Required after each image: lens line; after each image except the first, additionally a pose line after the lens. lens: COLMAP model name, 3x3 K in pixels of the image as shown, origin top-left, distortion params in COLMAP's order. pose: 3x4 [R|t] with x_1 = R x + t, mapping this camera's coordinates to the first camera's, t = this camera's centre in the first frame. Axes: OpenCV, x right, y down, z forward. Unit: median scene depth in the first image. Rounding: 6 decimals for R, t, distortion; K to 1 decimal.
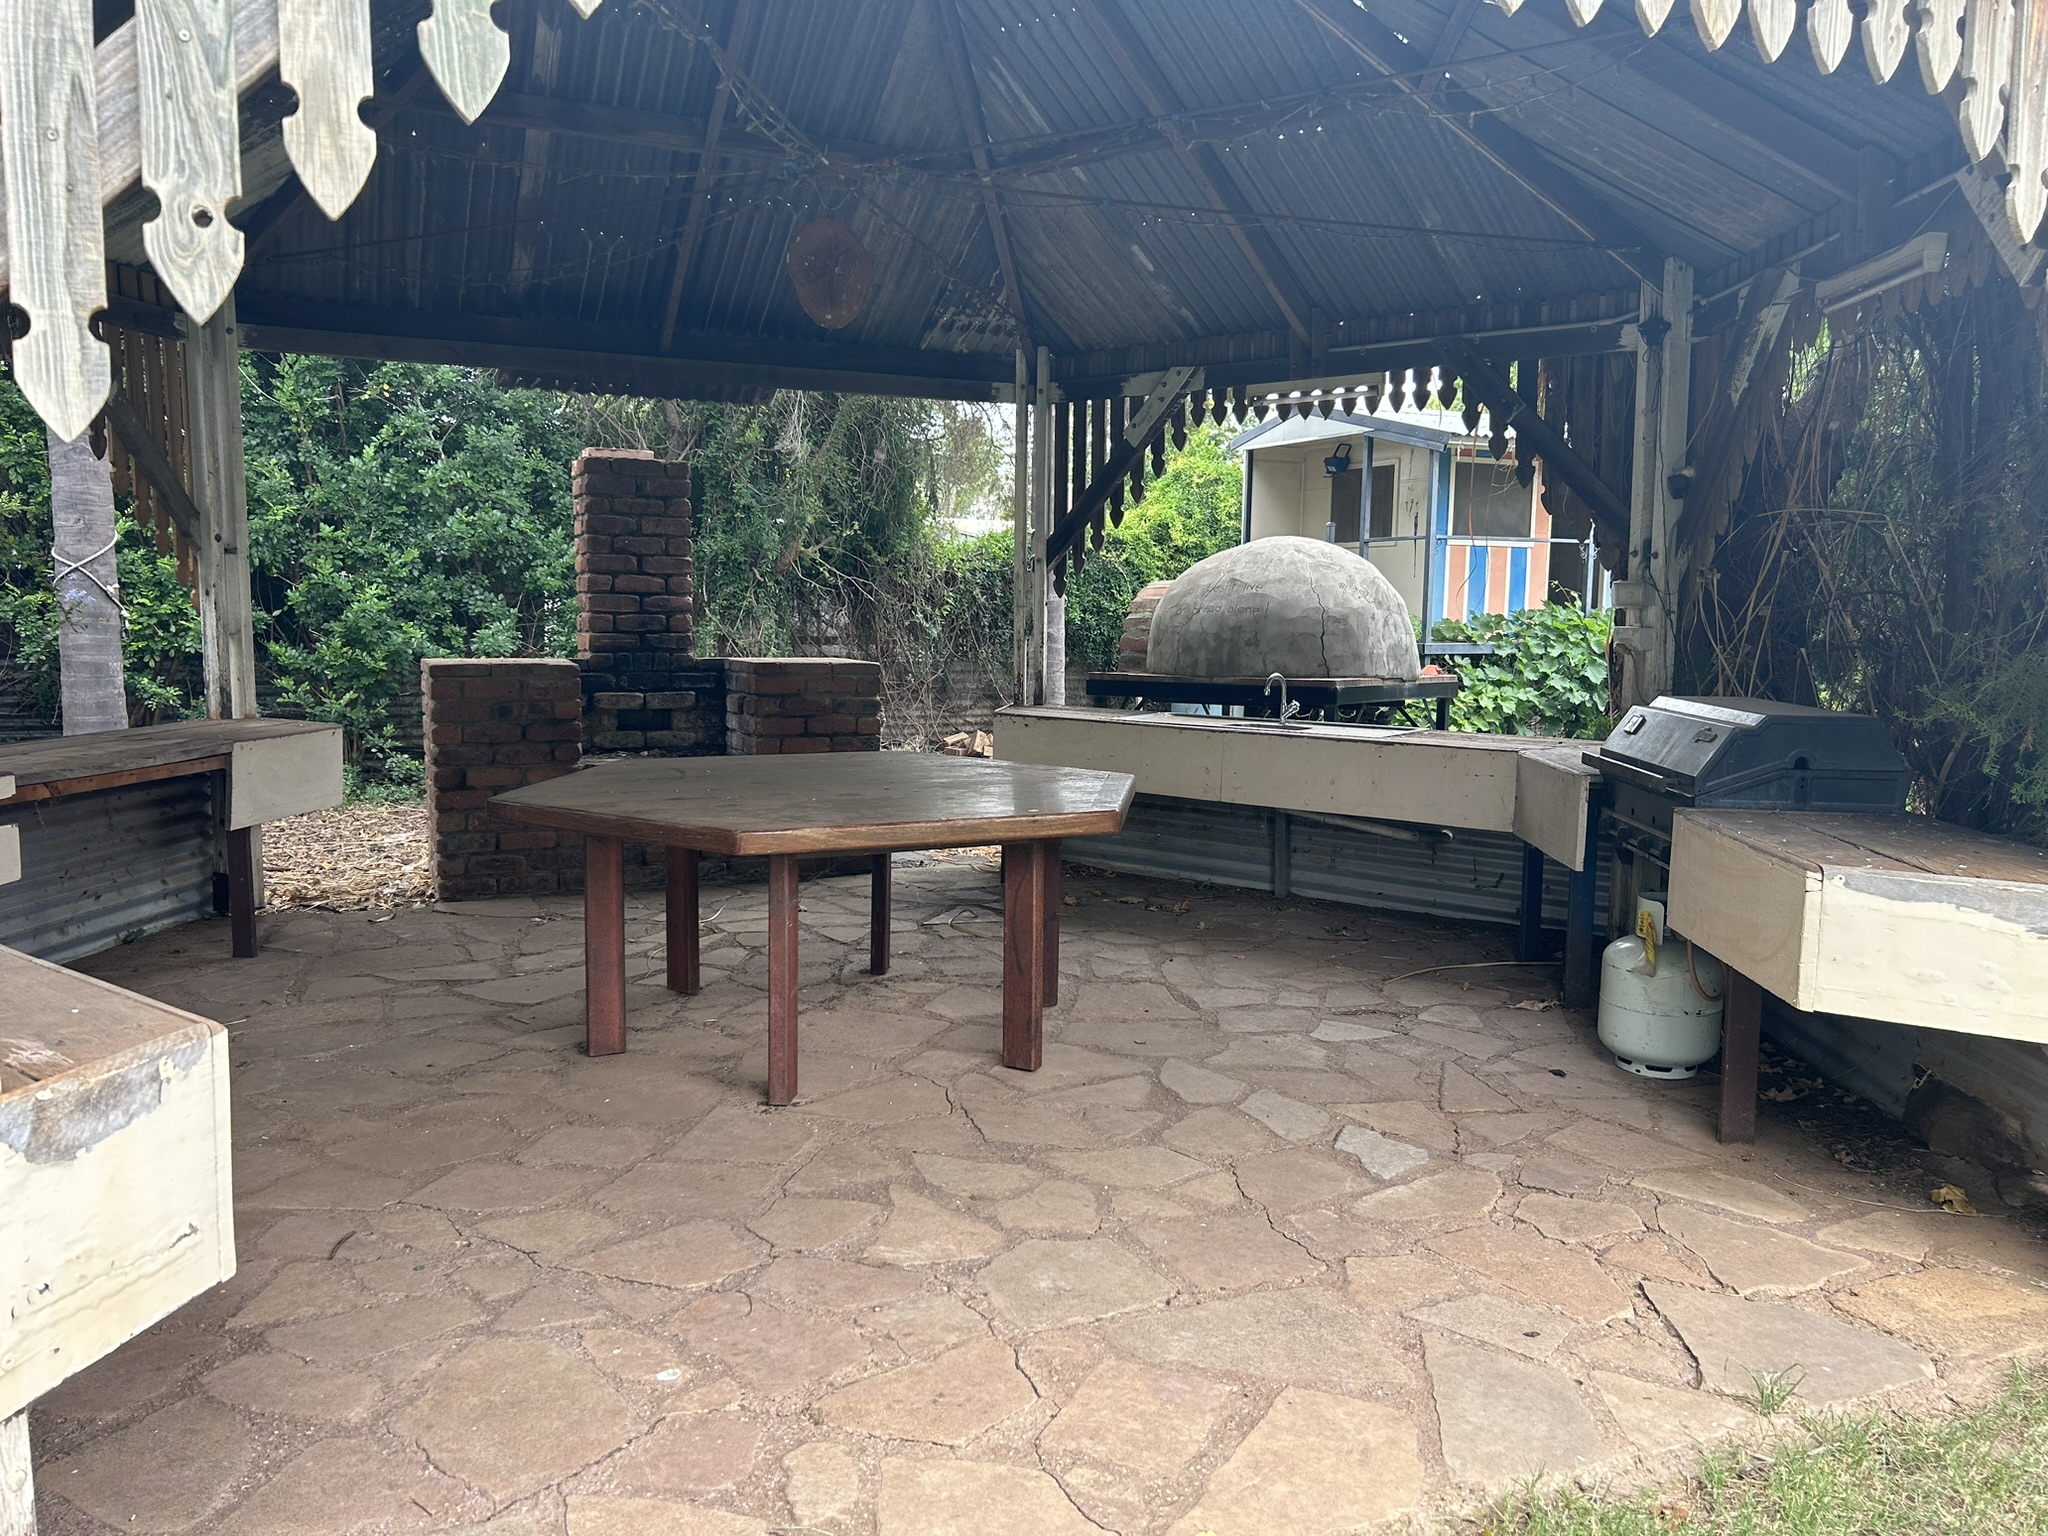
lens RADIAL K [[1532.6, 0, 1024.0], [0, 1532.6, 768.0], [0, 0, 1]] dist [0.084542, -0.103270]
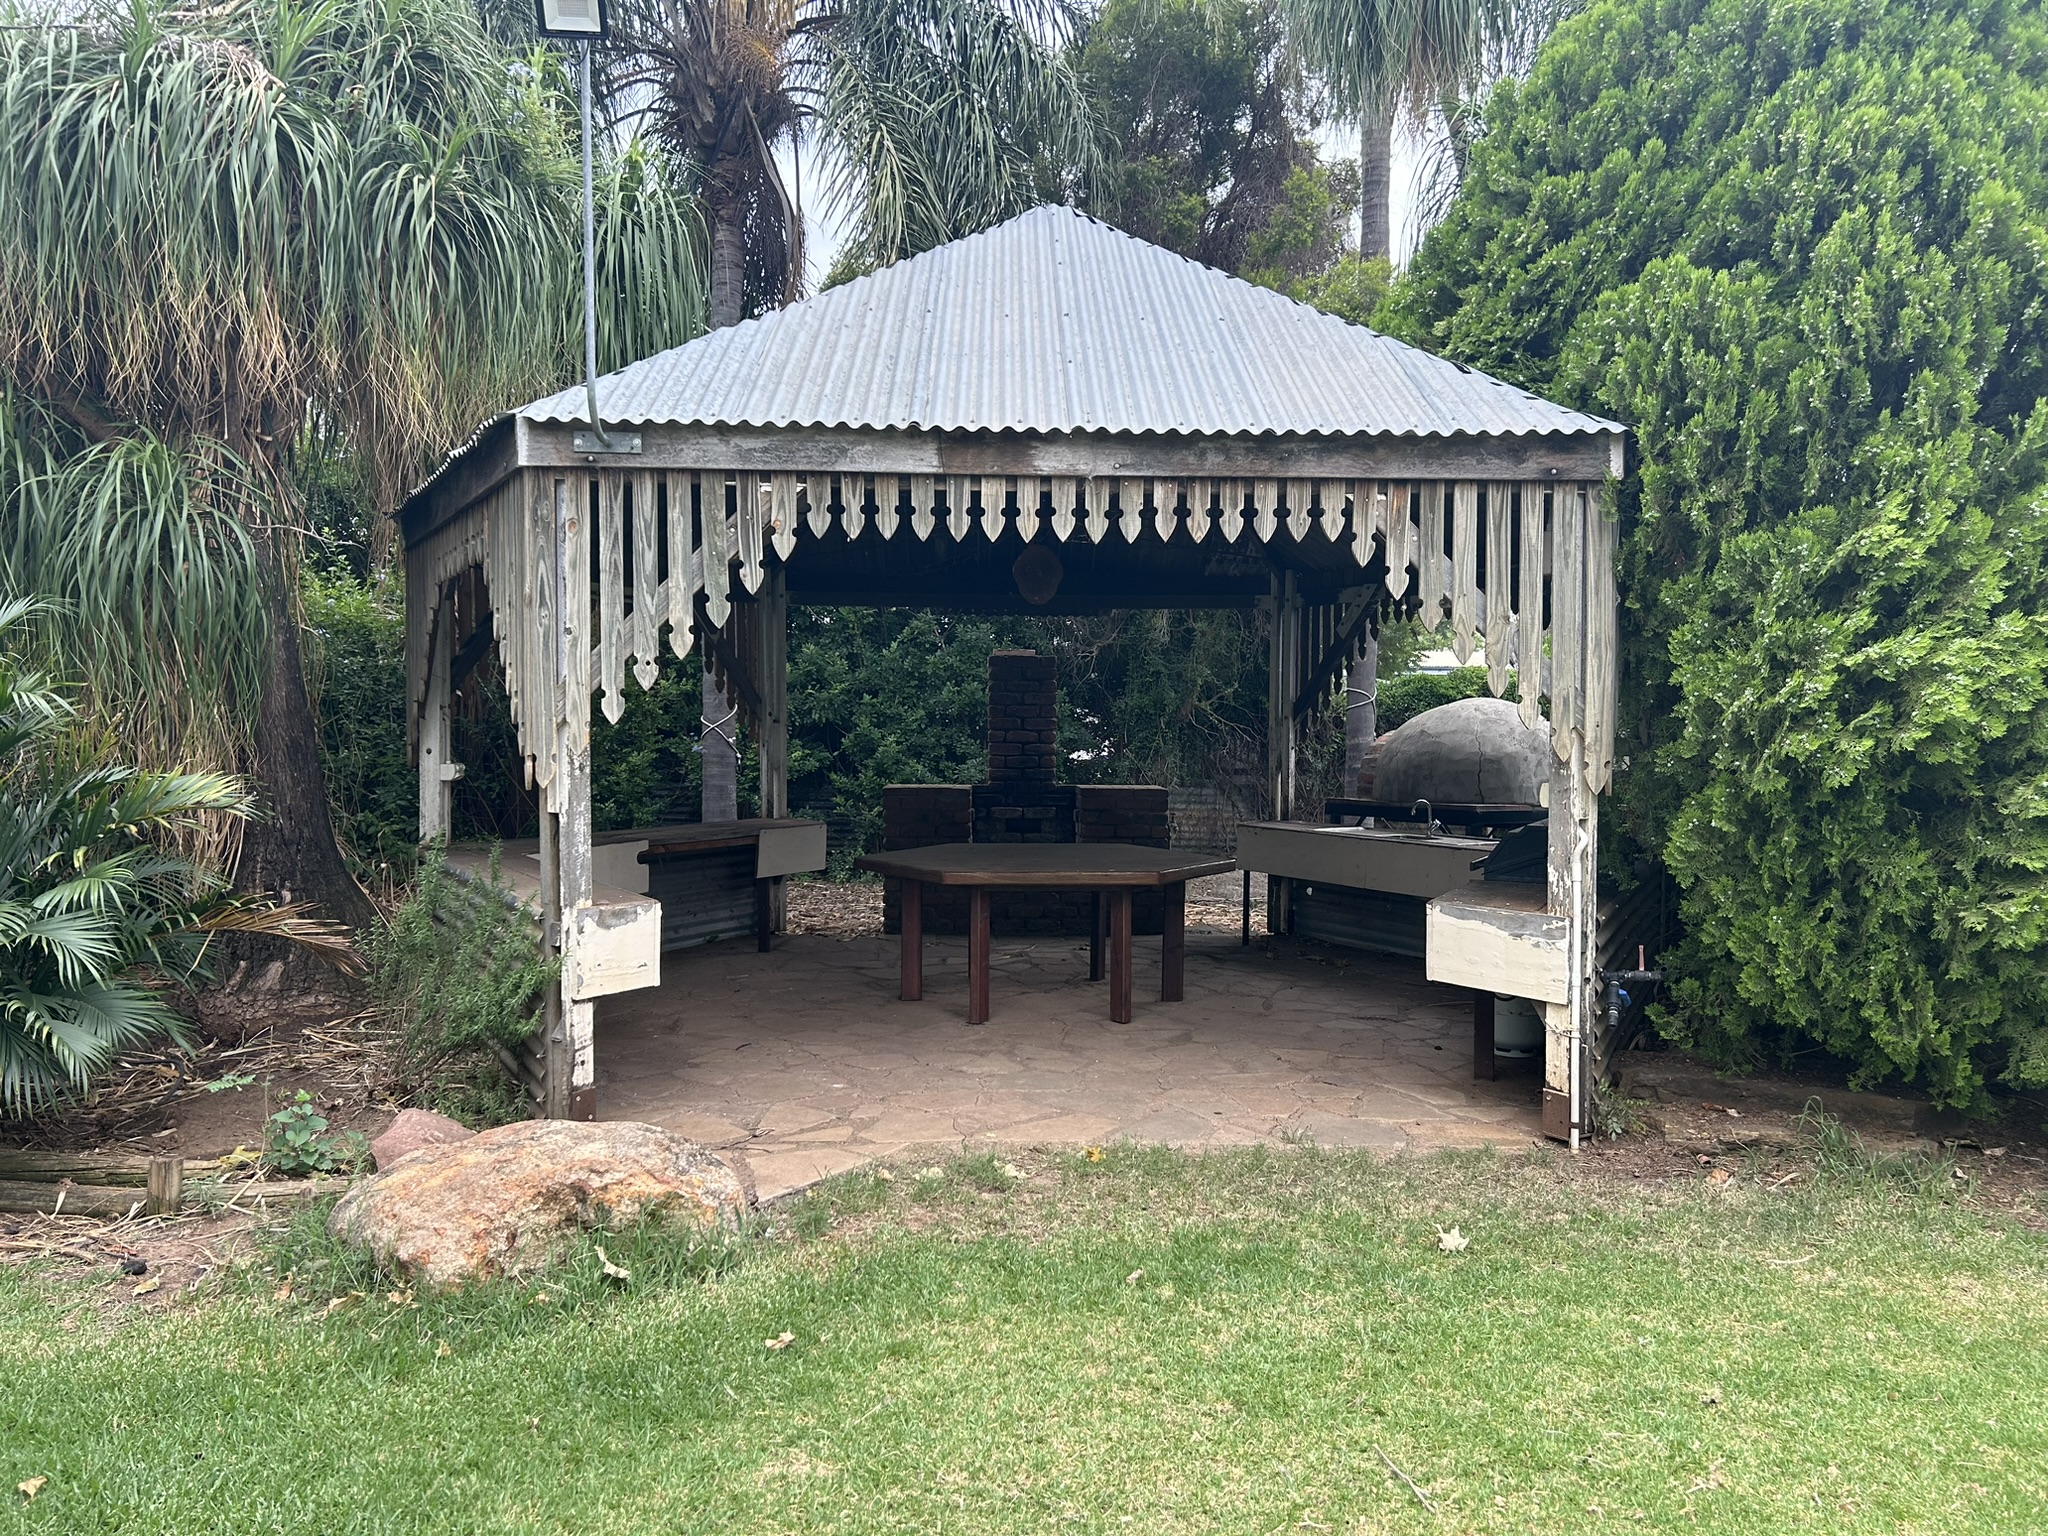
lens RADIAL K [[1532.6, 0, 1024.0], [0, 1532.6, 768.0], [0, 0, 1]] dist [0.084542, -0.103270]
pose [[0.925923, 0.005156, -0.377676, 0.352340], [-0.036779, 0.996386, -0.076566, 0.029641], [0.375916, 0.084785, 0.922767, -0.422285]]
